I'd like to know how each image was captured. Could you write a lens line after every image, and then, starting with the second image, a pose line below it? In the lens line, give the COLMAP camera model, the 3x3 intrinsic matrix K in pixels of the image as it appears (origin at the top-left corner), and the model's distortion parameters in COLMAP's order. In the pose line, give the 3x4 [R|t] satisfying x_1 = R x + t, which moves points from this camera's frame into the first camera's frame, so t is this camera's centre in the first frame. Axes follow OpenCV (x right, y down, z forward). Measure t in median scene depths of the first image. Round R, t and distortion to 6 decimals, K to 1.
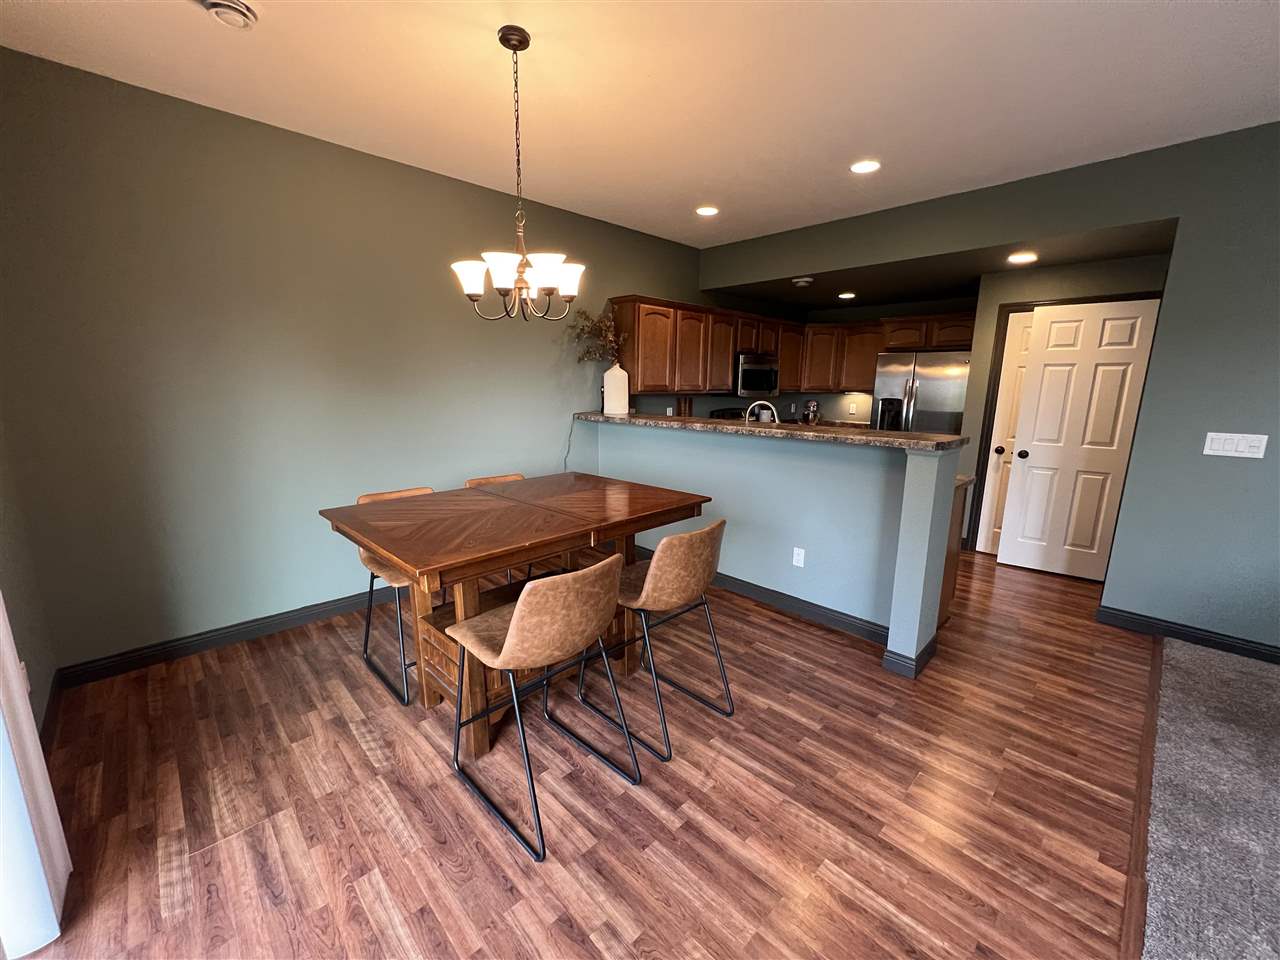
lens RADIAL K [[511.7, 0, 641.7], [0, 511.7, 482.5], [0, 0, 1]] dist [-0.001516, 0.001773]
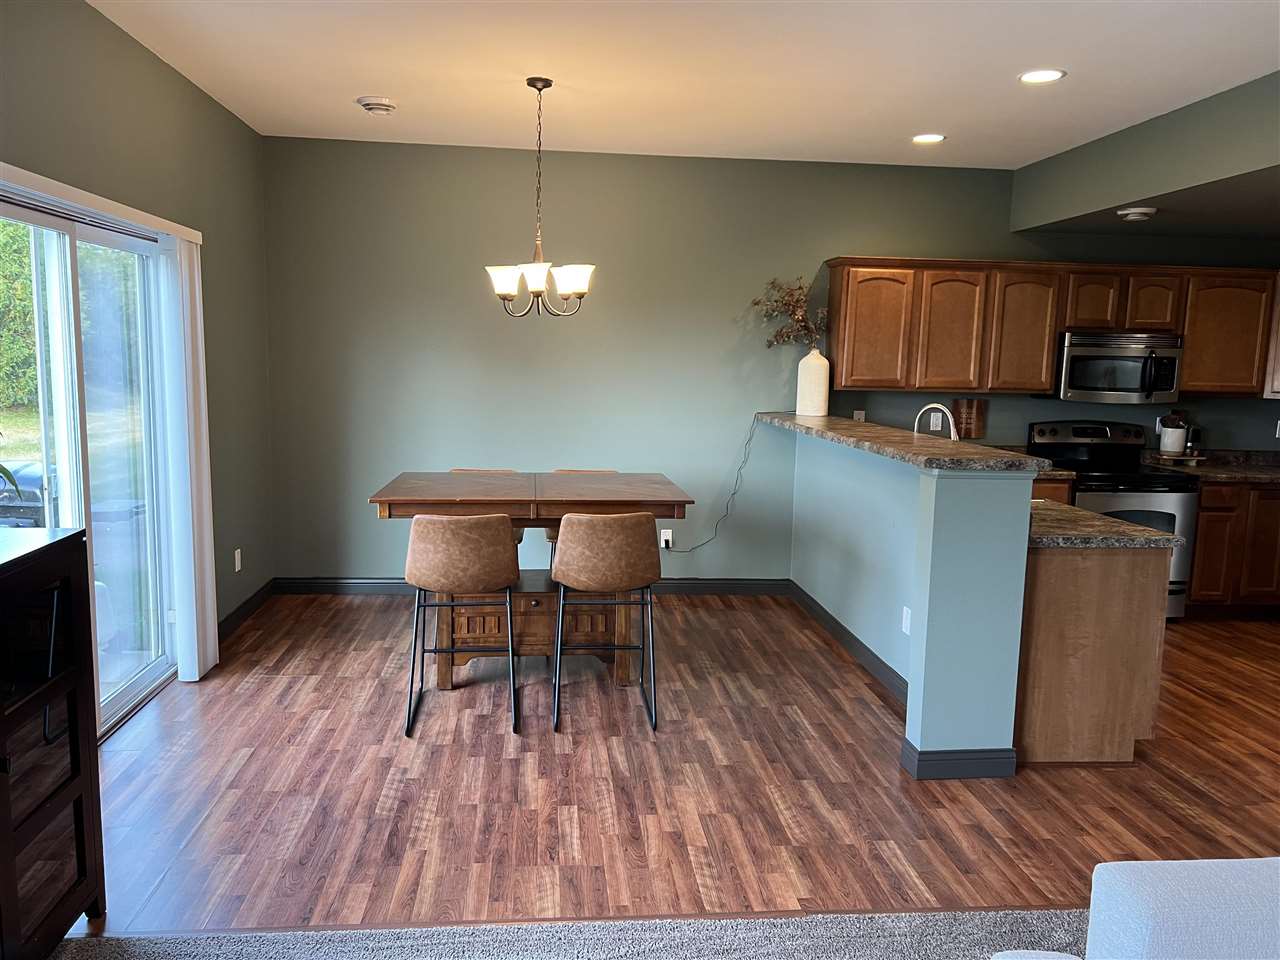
lens RADIAL K [[971.6, 0, 637.3], [0, 971.6, 482.2], [0, 0, 1]] dist [0.047134, -0.026169]
pose [[0.776484, 0.090302, -0.623633, 1.395635], [-0.137784, 0.990061, -0.028194, 0.074835], [0.614889, 0.107818, 0.781208, -0.517080]]
